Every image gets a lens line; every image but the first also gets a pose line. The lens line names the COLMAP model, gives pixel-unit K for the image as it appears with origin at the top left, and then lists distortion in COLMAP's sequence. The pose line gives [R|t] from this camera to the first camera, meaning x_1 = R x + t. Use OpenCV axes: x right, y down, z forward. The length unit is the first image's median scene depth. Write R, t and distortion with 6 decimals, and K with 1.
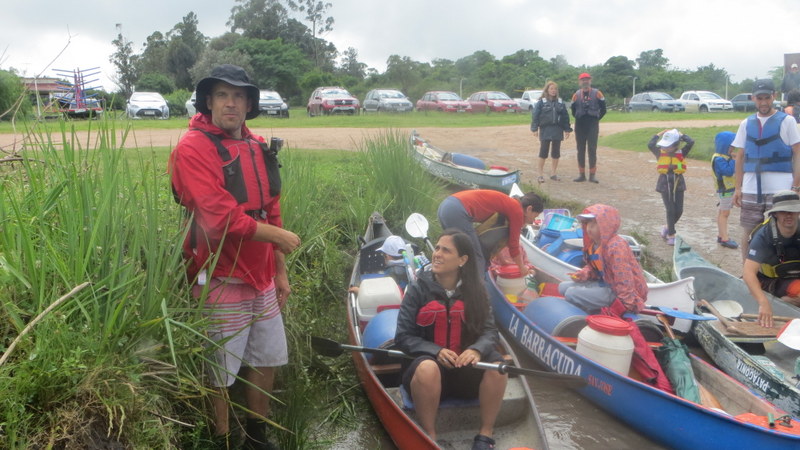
lens RADIAL K [[847.9, 0, 400.0], [0, 847.9, 225.0], [0, 0, 1]] dist [-0.007025, 0.006696]
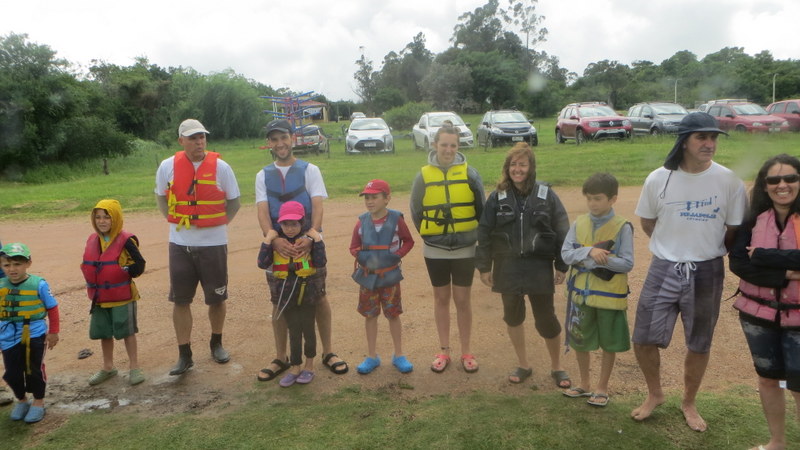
lens RADIAL K [[666.2, 0, 400.0], [0, 666.2, 225.0], [0, 0, 1]] dist [0.003542, 0.000383]
pose [[0.963218, 0.010410, -0.268521, -0.025571], [-0.000290, 0.999289, 0.037698, -0.021928], [0.268722, -0.036233, 0.962536, 0.105517]]
